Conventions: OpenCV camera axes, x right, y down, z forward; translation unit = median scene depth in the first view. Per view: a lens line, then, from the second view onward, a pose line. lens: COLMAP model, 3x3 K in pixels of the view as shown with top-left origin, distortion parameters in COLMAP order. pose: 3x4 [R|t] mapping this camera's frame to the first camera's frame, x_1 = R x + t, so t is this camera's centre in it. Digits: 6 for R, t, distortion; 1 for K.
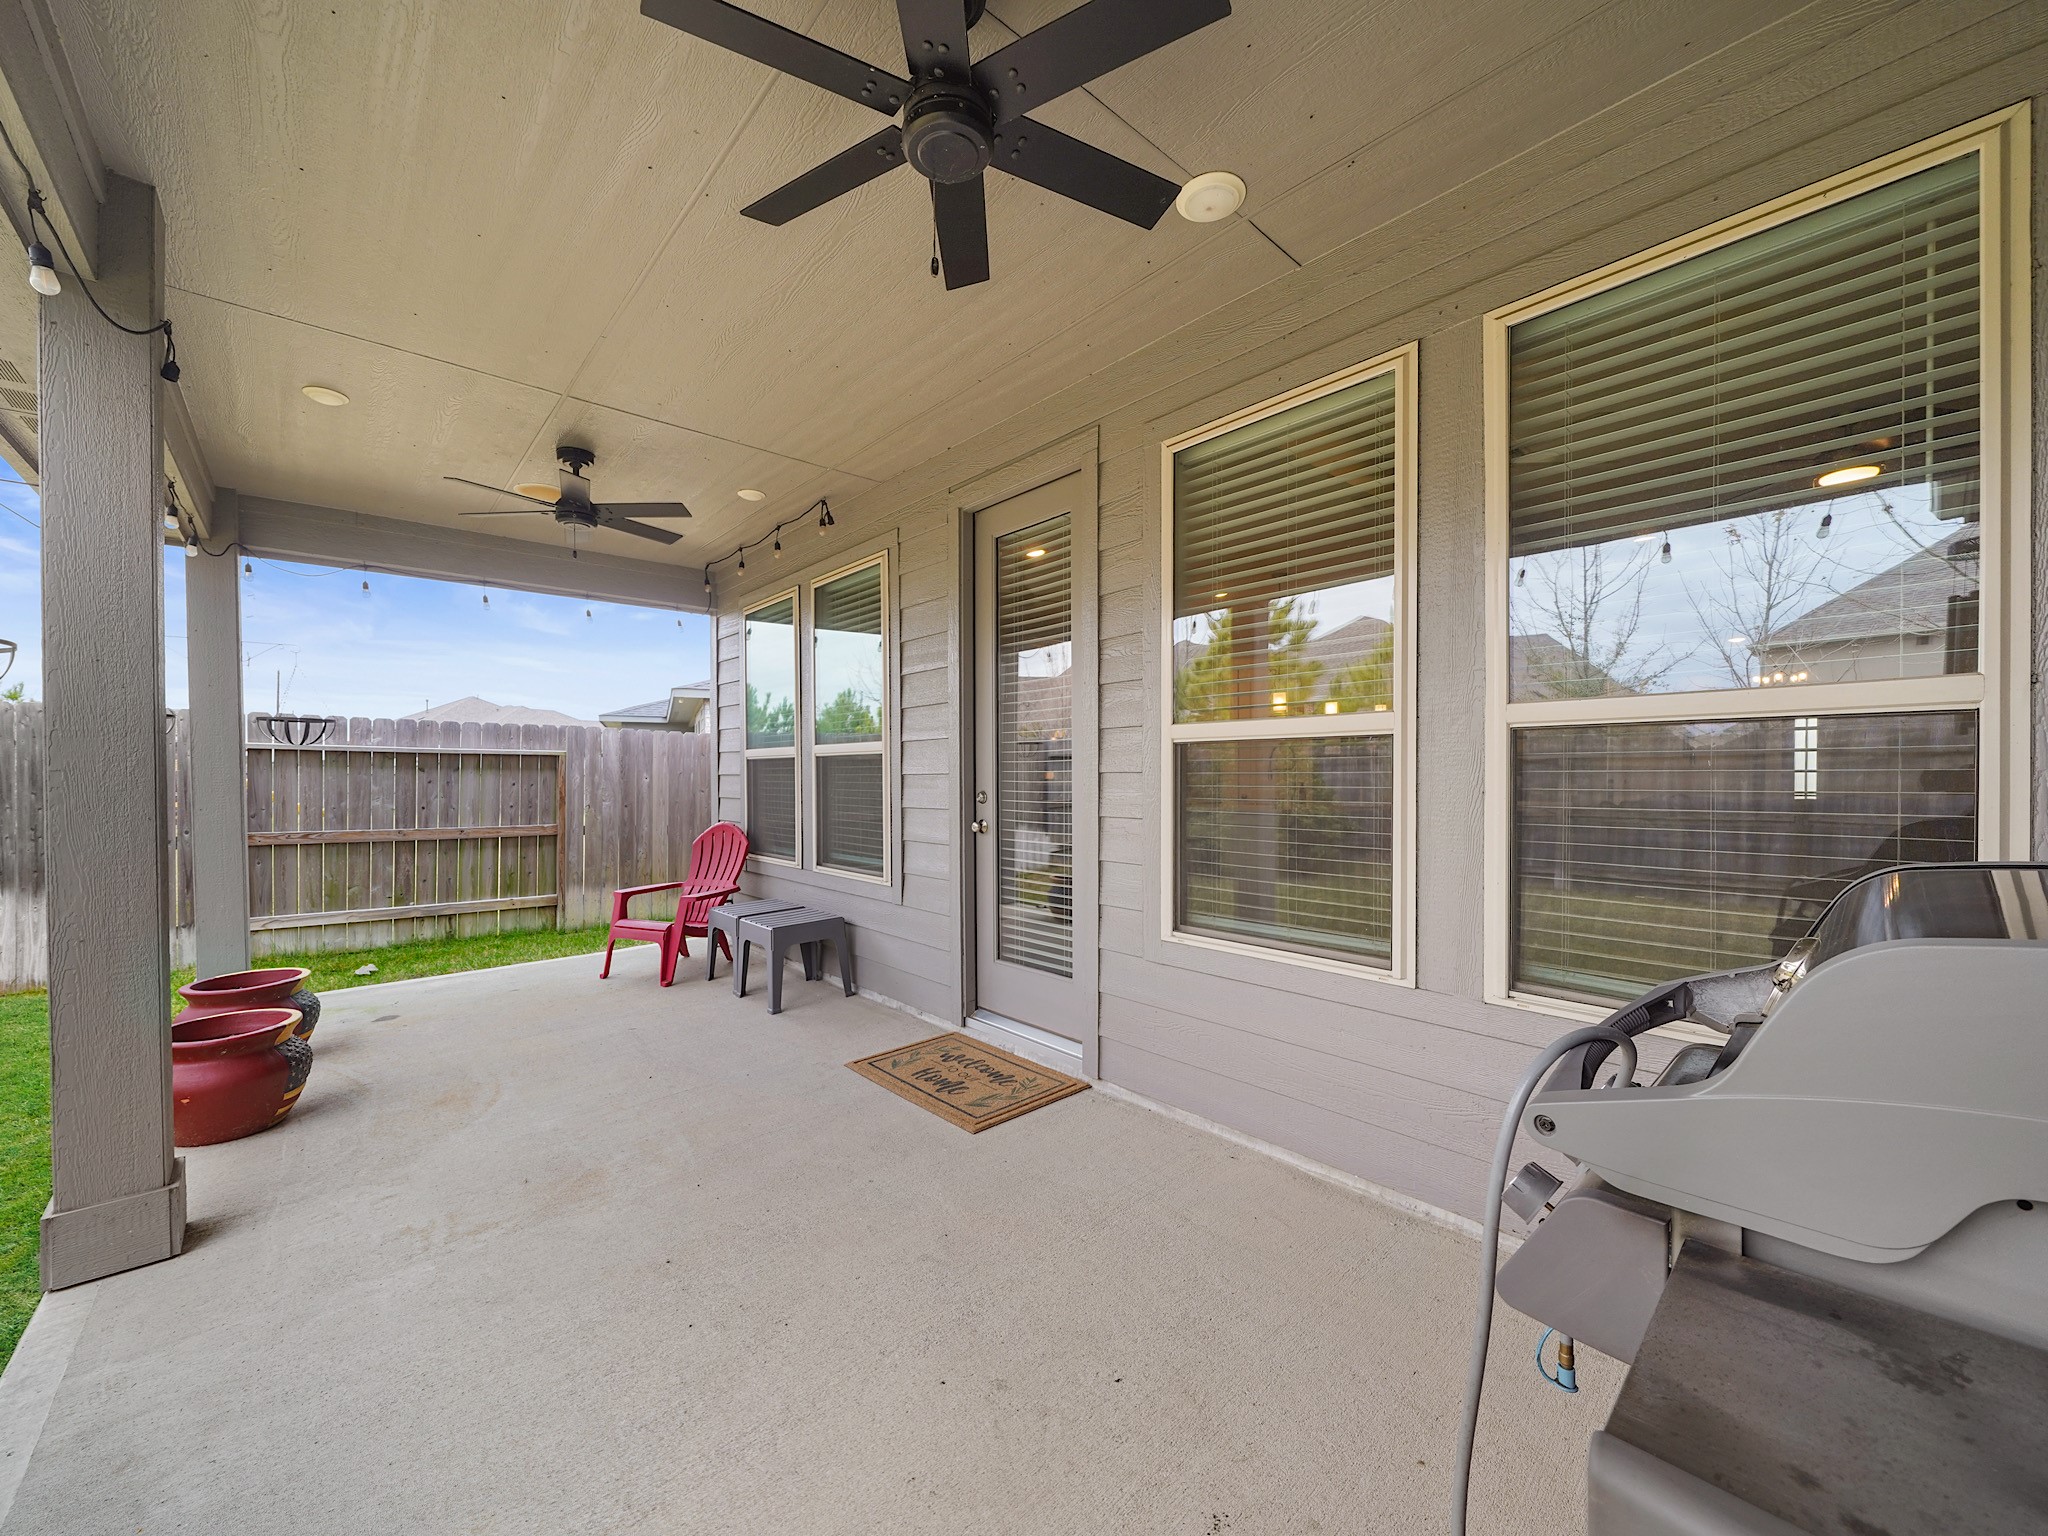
lens RADIAL K [[793.8, 0, 1026.0], [0, 793.8, 772.9], [0, 0, 1]] dist [-0.007183, -0.002710]
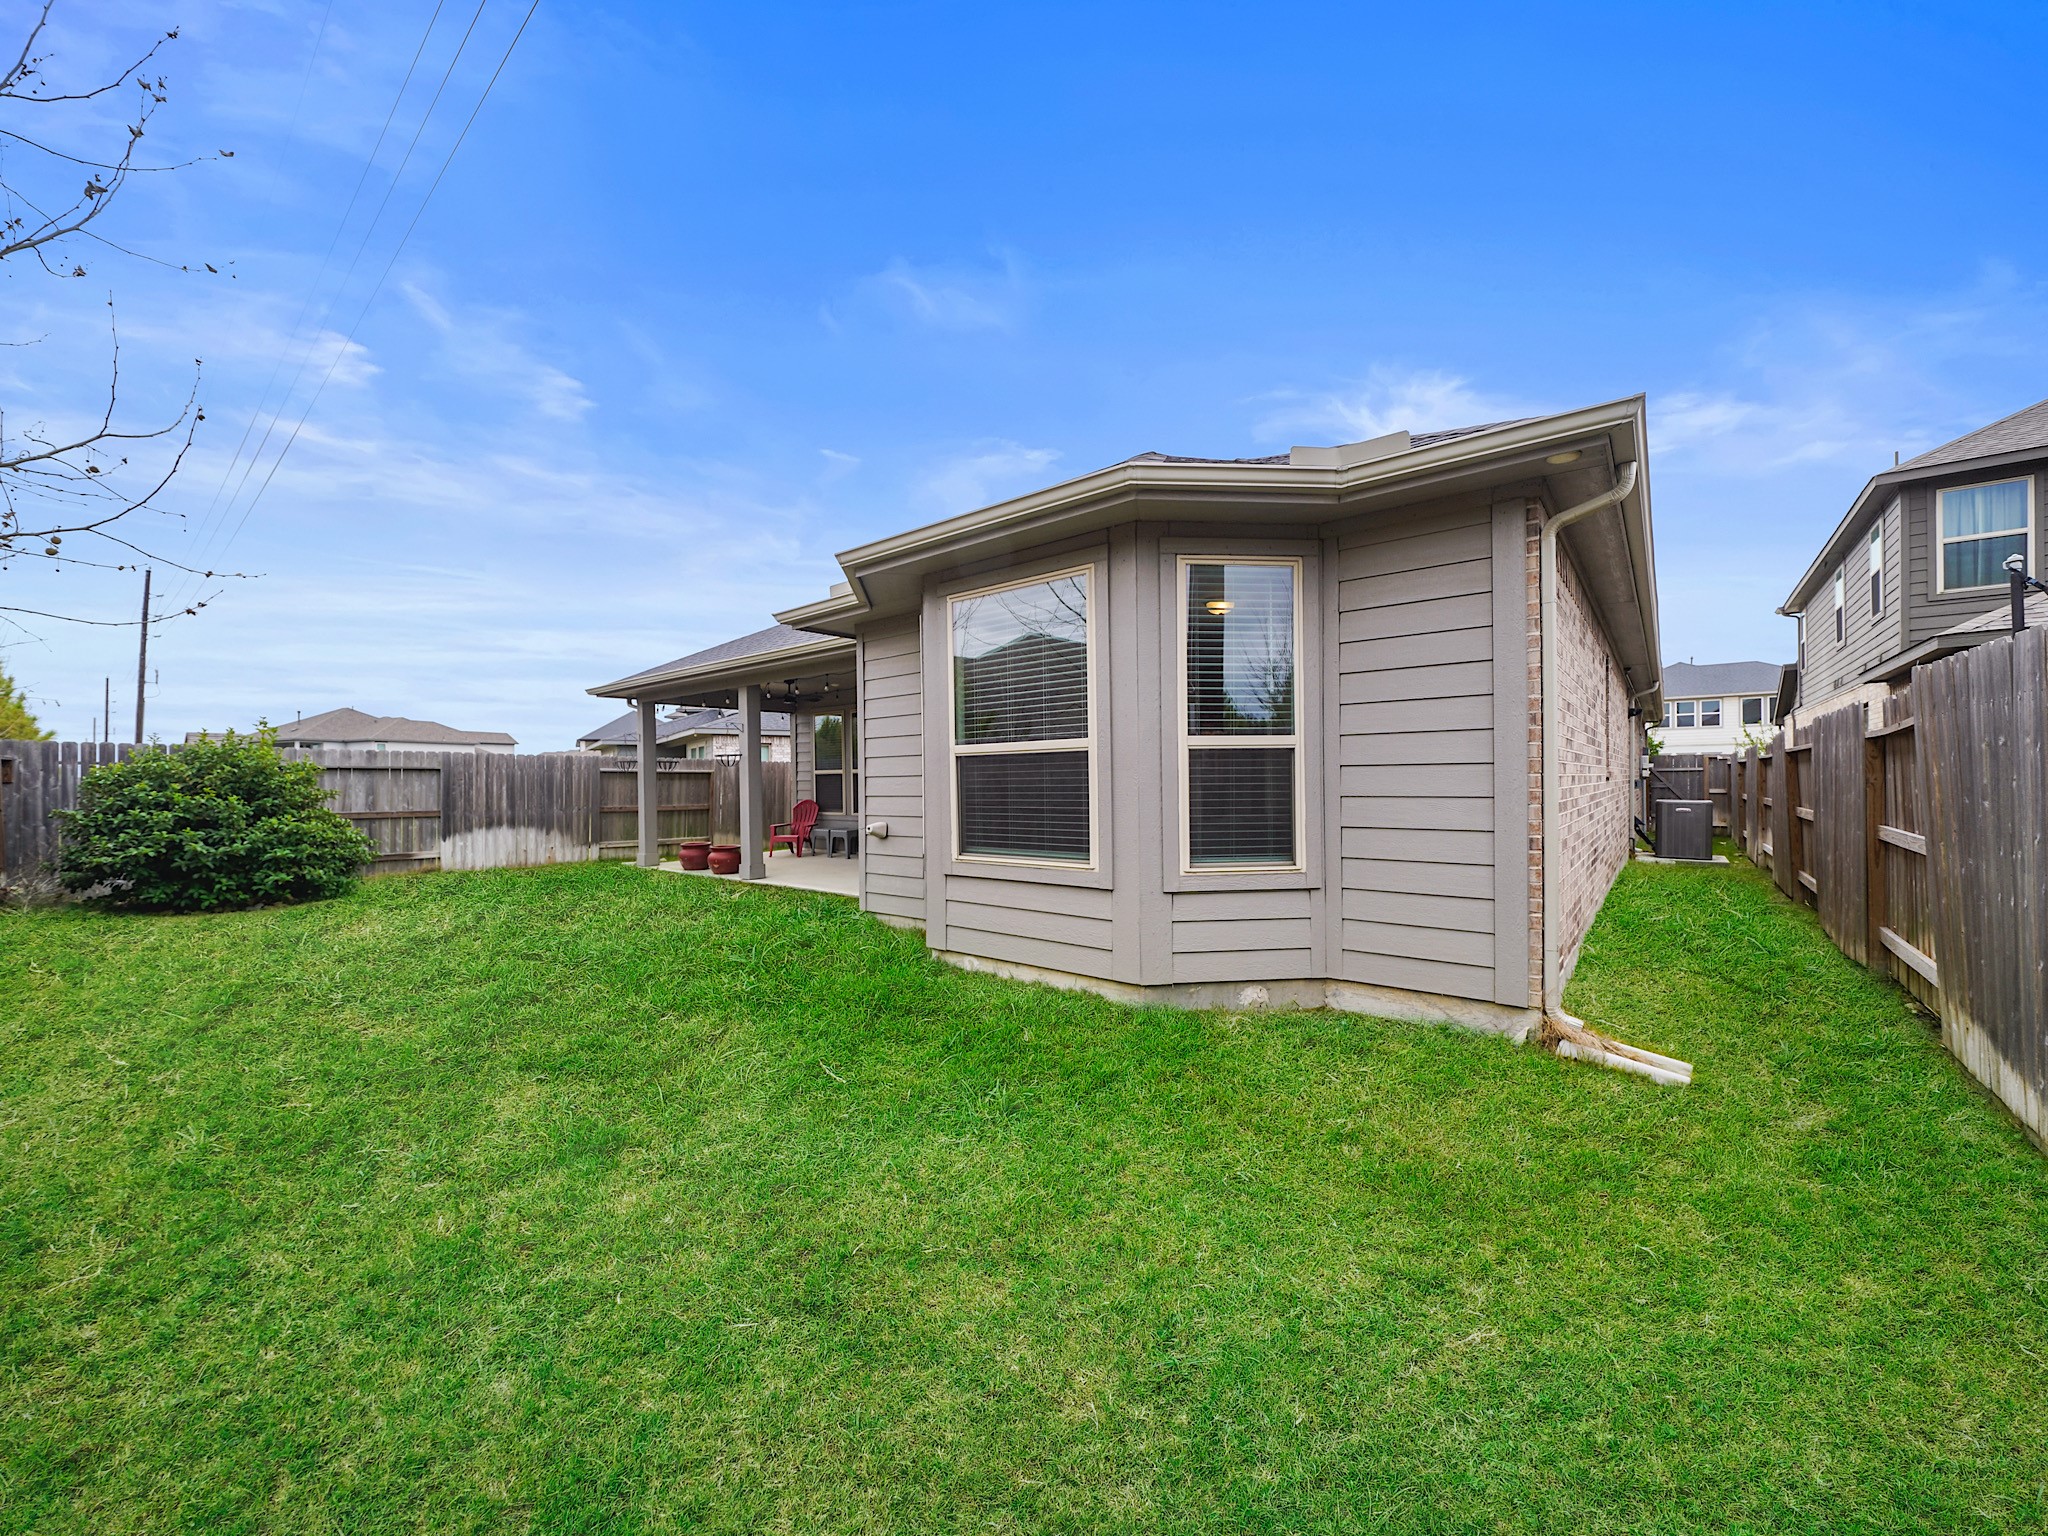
lens RADIAL K [[793.8, 0, 1022.6], [0, 793.8, 769.1], [0, 0, 1]] dist [-0.007183, -0.002710]
pose [[0.988734, -0.005599, 0.149578, -0.068327], [0.008256, 0.999819, -0.017146, 0.012239], [-0.149455, 0.018188, 0.988601, -1.341693]]
